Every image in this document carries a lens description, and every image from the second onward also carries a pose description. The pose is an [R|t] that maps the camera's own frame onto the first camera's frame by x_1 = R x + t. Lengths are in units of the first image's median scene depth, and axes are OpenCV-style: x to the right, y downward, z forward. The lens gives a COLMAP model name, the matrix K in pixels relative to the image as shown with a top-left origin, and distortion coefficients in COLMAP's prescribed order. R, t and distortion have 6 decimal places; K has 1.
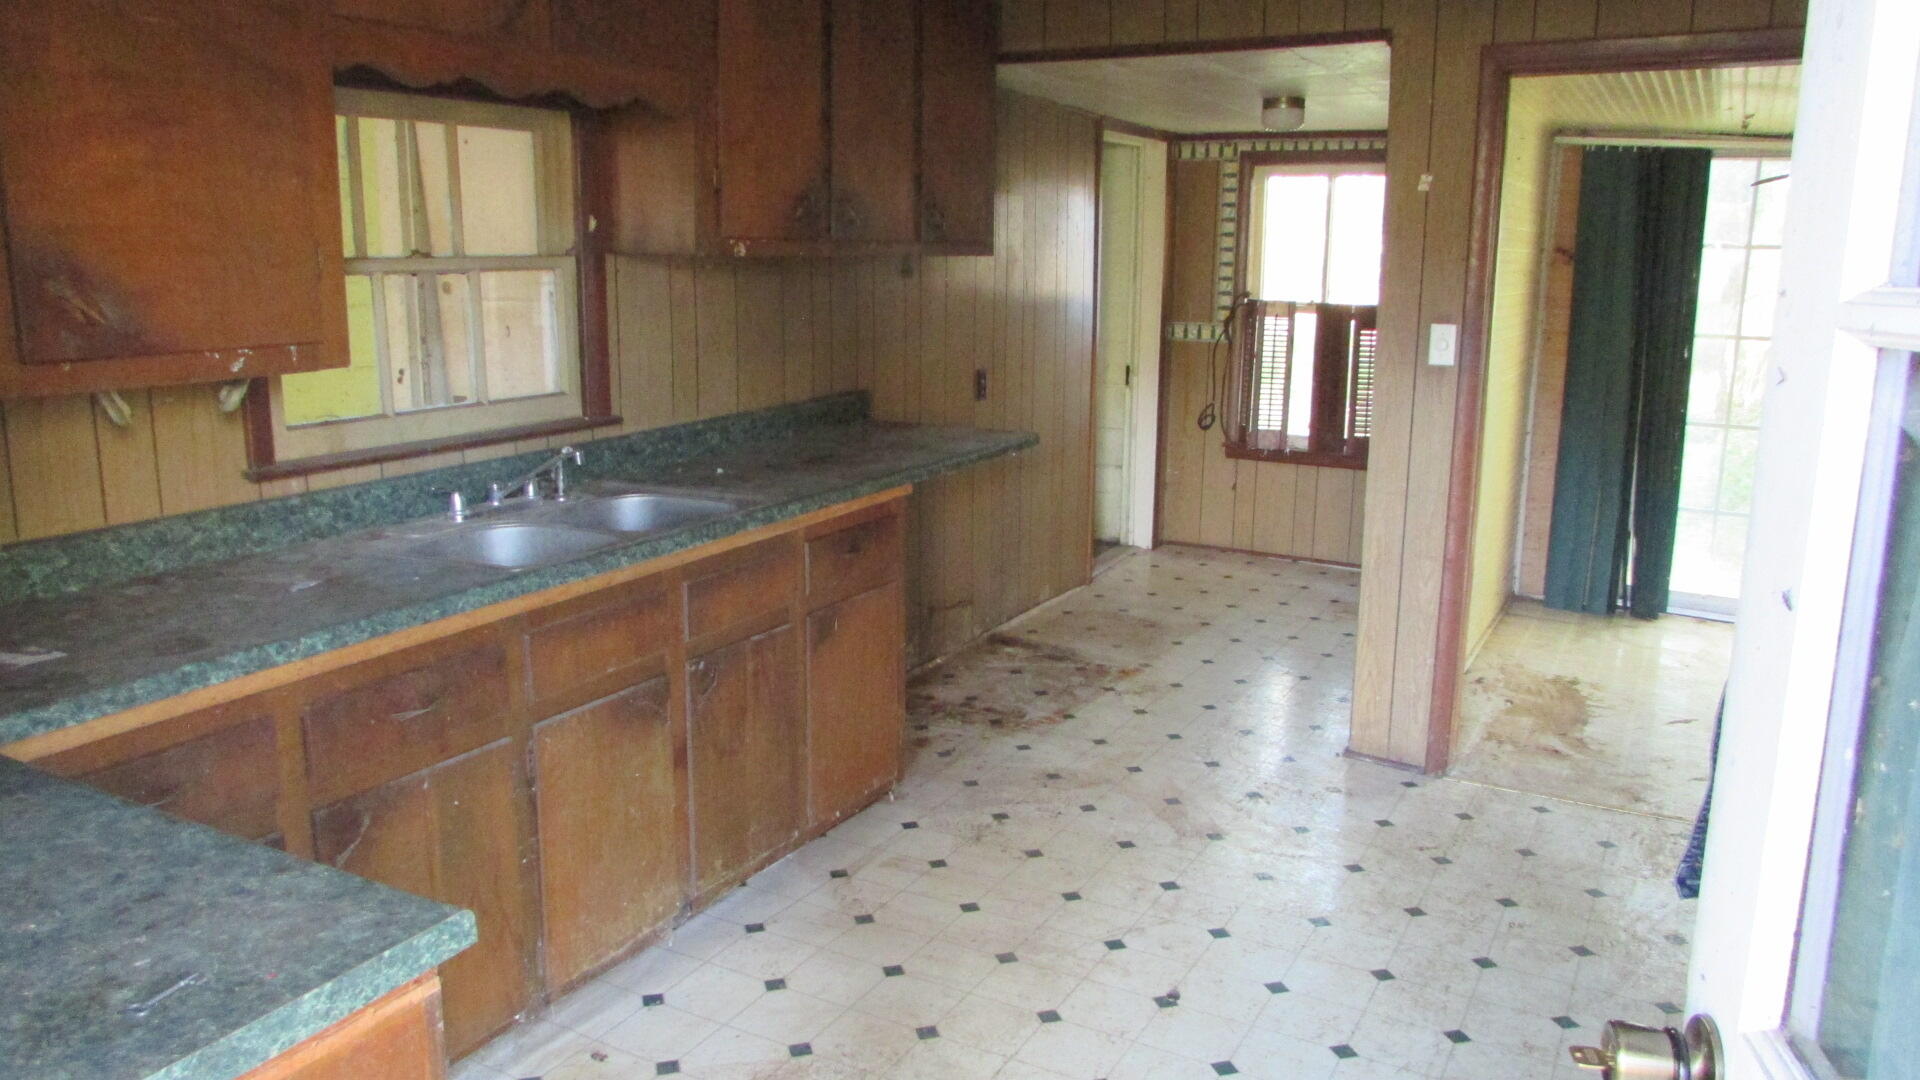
lens RADIAL K [[1391.9, 0, 963.9], [0, 1391.9, 544.5], [0, 0, 1]] dist [-0.033985, 0.010516]
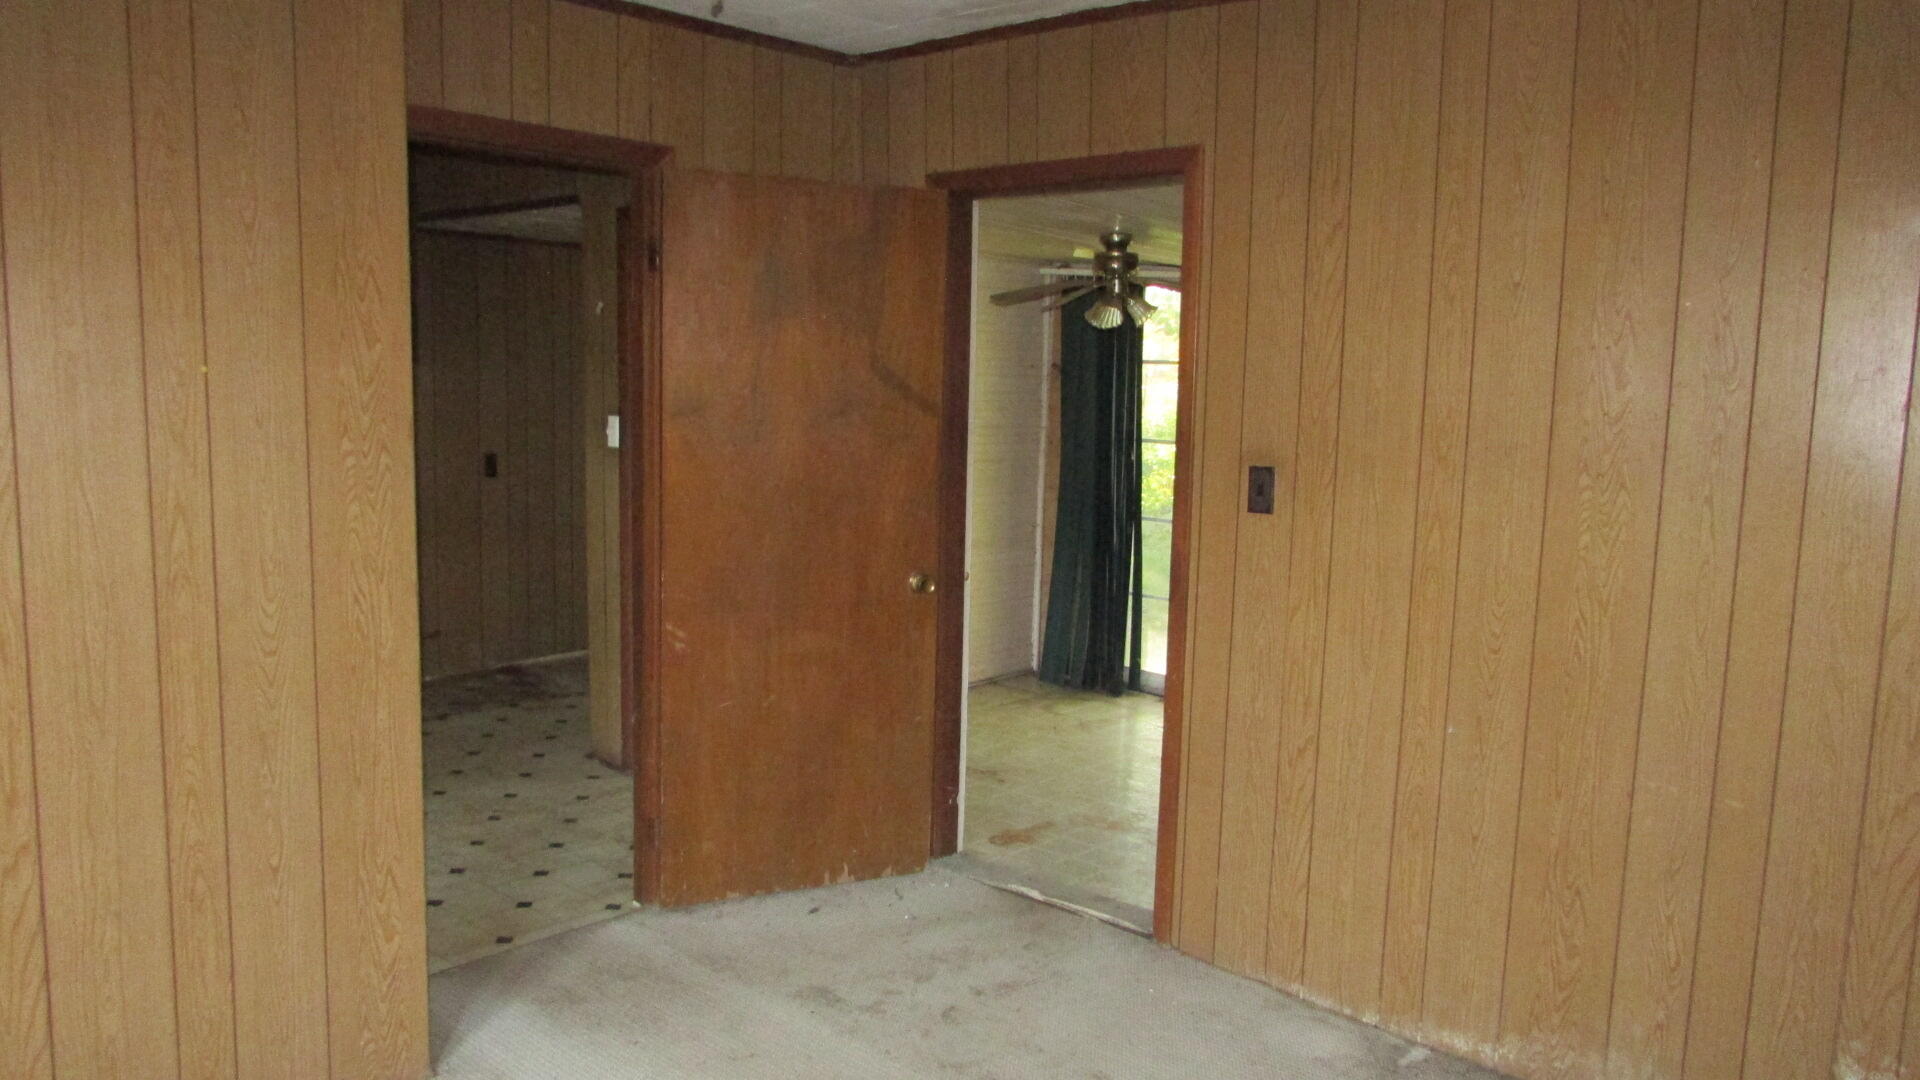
lens RADIAL K [[1391.9, 0, 961.4], [0, 1391.9, 533.1], [0, 0, 1]] dist [-0.033985, 0.010516]
pose [[0.977994, 0.034741, -0.205721, 0.555748], [-0.054124, 0.994528, -0.089352, 0.028913], [0.201491, 0.098520, 0.974523, -0.112665]]
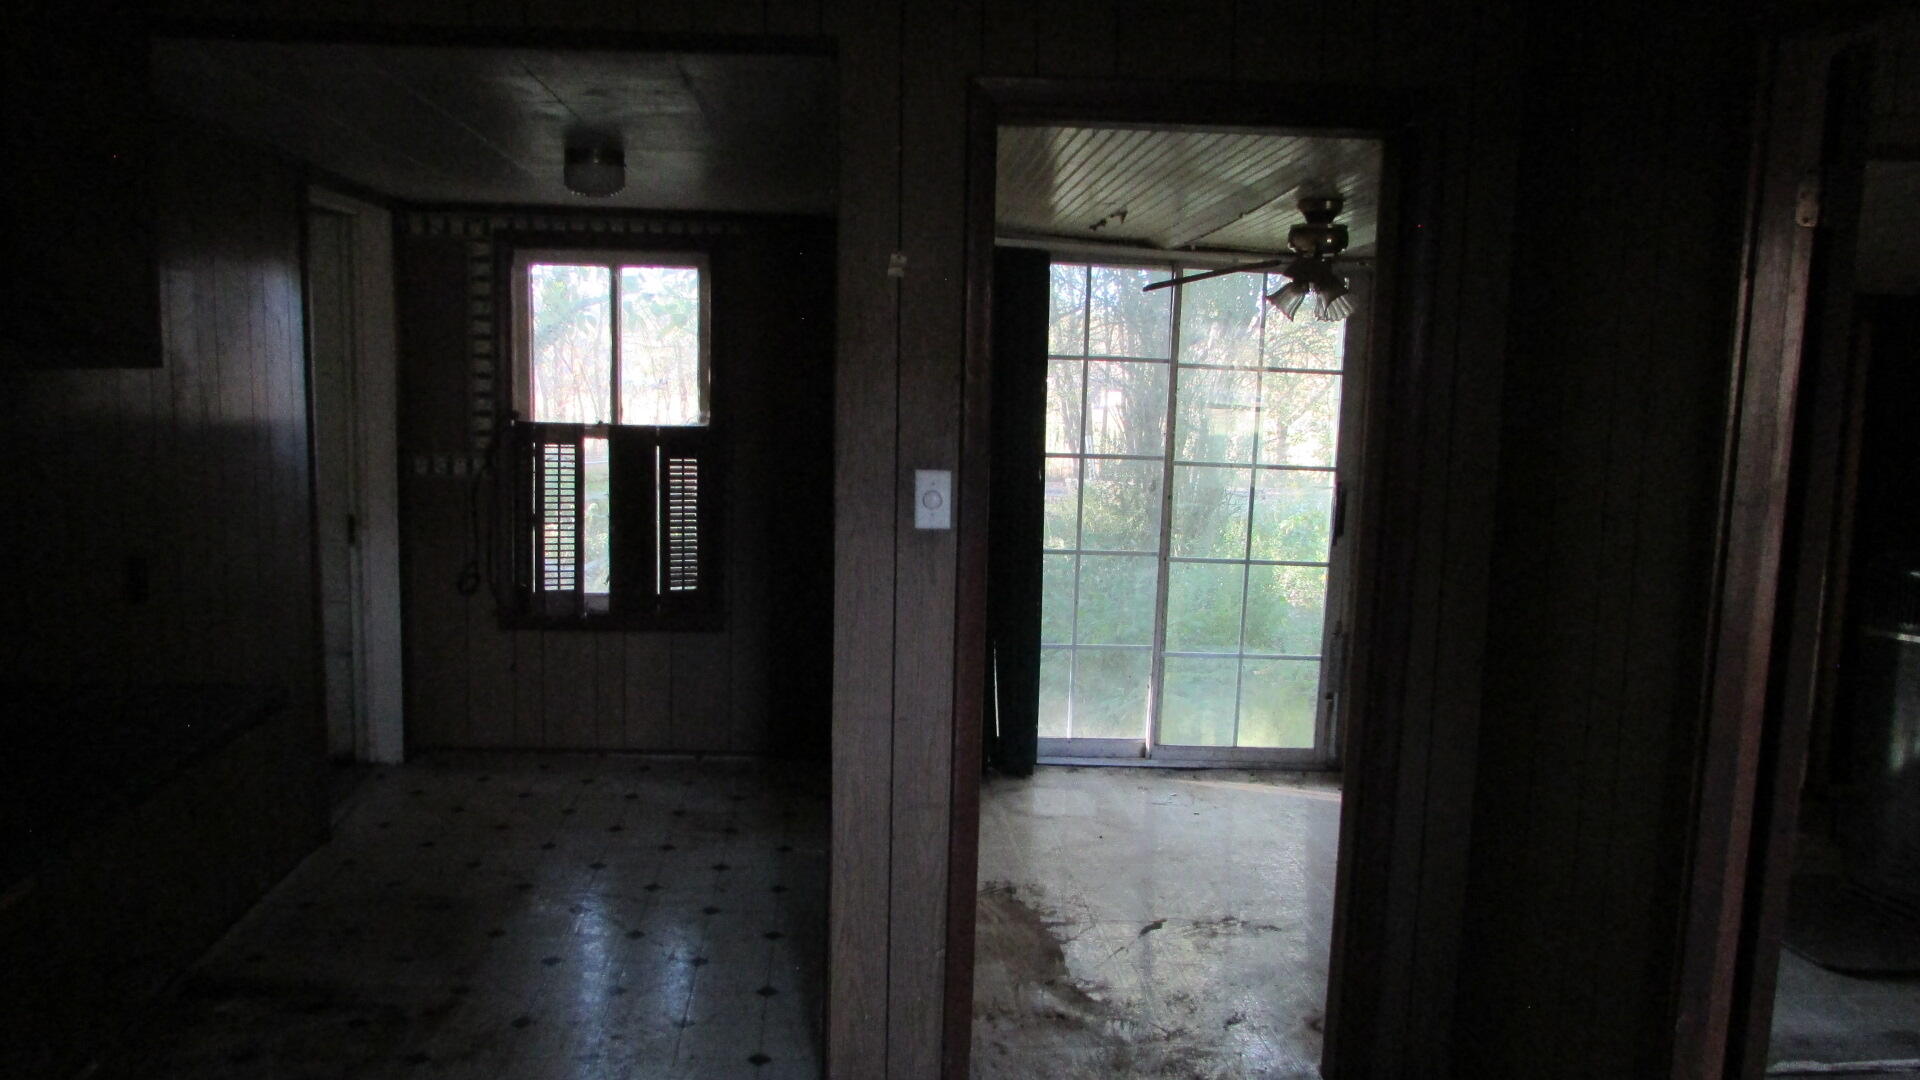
lens RADIAL K [[1391.9, 0, 953.2], [0, 1391.9, 527.5], [0, 0, 1]] dist [-0.033985, 0.010516]
pose [[0.835651, -0.056829, 0.546313, -0.013857], [0.102802, 0.993239, -0.053929, -0.054921], [-0.539554, 0.101228, 0.835843, 0.249544]]
